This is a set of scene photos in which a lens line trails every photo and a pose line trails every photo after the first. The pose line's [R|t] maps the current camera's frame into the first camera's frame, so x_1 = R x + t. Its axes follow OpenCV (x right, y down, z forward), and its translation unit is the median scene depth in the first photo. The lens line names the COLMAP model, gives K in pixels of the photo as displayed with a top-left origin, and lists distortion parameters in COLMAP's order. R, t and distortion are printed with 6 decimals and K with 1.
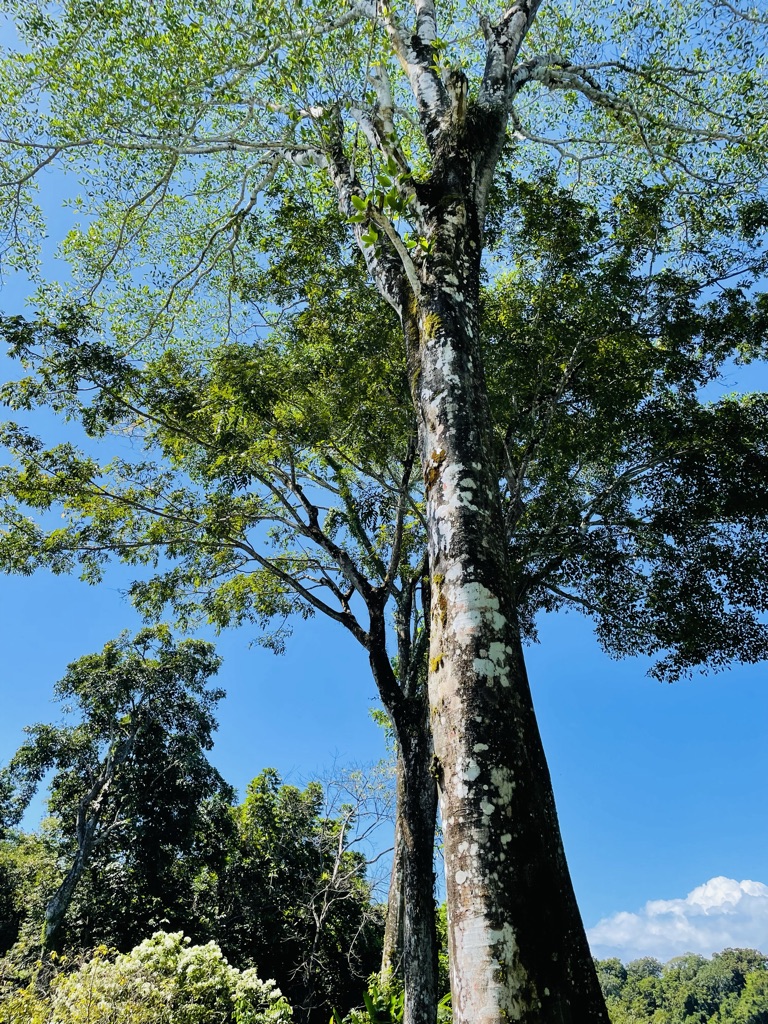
lens RADIAL K [[769.4, 0, 384.0], [0, 769.4, 512.0], [0, 0, 1]] dist [0.089679, -0.116718]
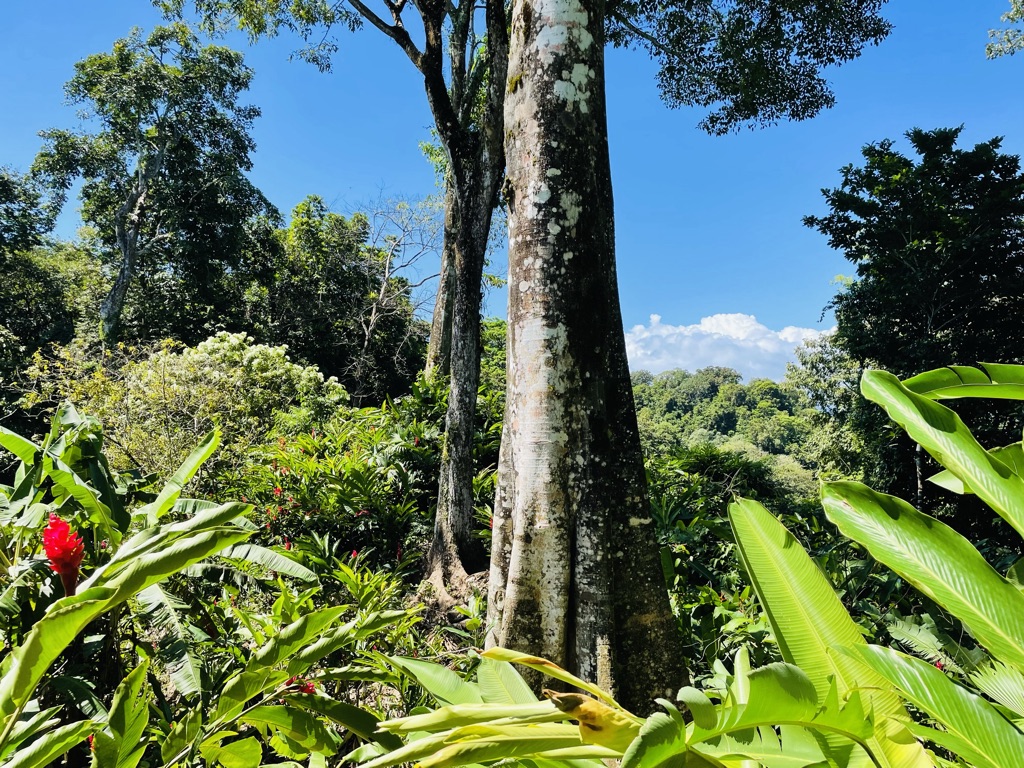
lens RADIAL K [[769.4, 0, 527.7], [0, 769.4, 389.9], [0, 0, 1]] dist [0.089679, -0.116718]
pose [[0.989887, 0.028405, 0.138983, -0.008781], [-0.096677, 0.852068, 0.514426, 0.005484], [-0.103811, -0.522660, 0.846197, -0.001656]]
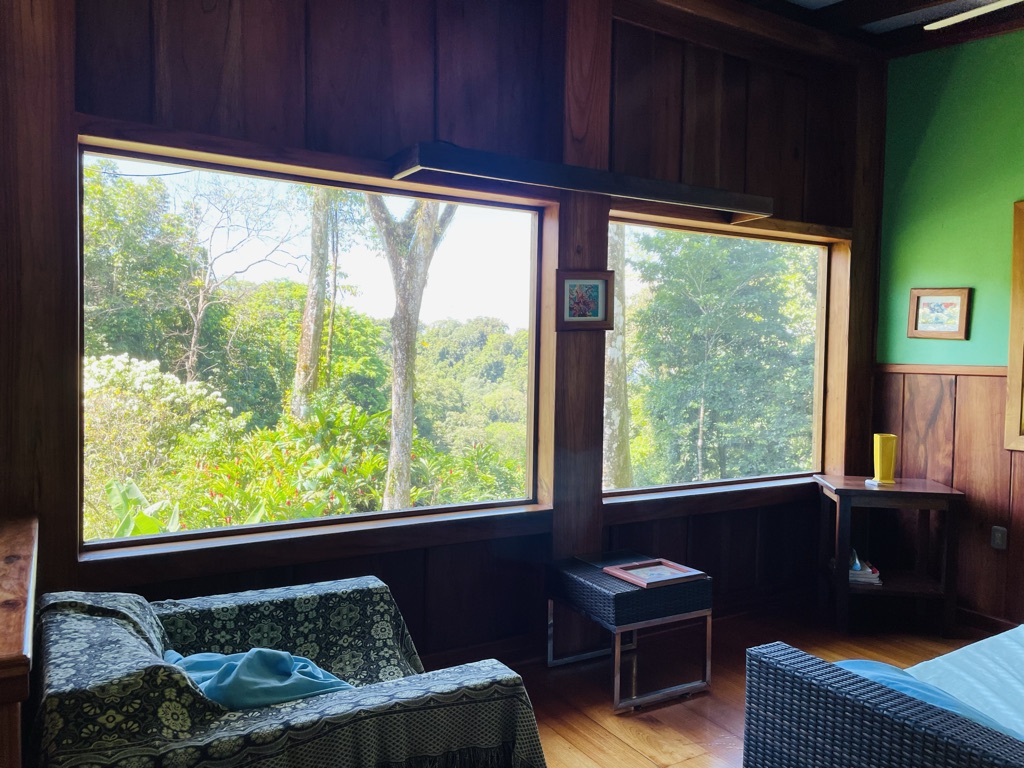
lens RADIAL K [[795.8, 0, 512.0], [0, 795.8, 384.0], [0, 0, 1]] dist [0.094511, -0.120390]
pose [[0.901353, -0.000541, 0.433085, -0.184889], [-0.255299, 0.807112, 0.532346, -0.138278], [-0.349836, -0.590397, 0.727355, -0.053915]]
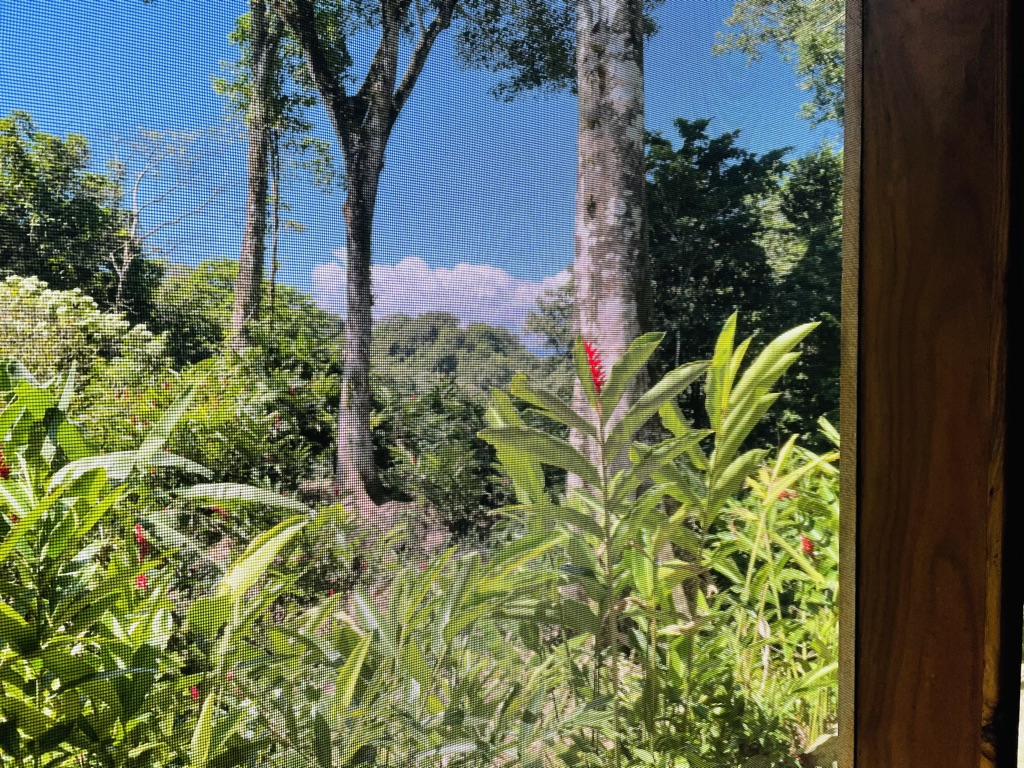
lens RADIAL K [[795.8, 0, 512.0], [0, 795.8, 384.0], [0, 0, 1]] dist [0.094511, -0.120390]
pose [[0.871734, -0.009790, 0.489881, -0.164847], [-0.271577, 0.822522, 0.499703, -0.018456], [-0.407830, -0.568649, 0.714362, -0.036255]]
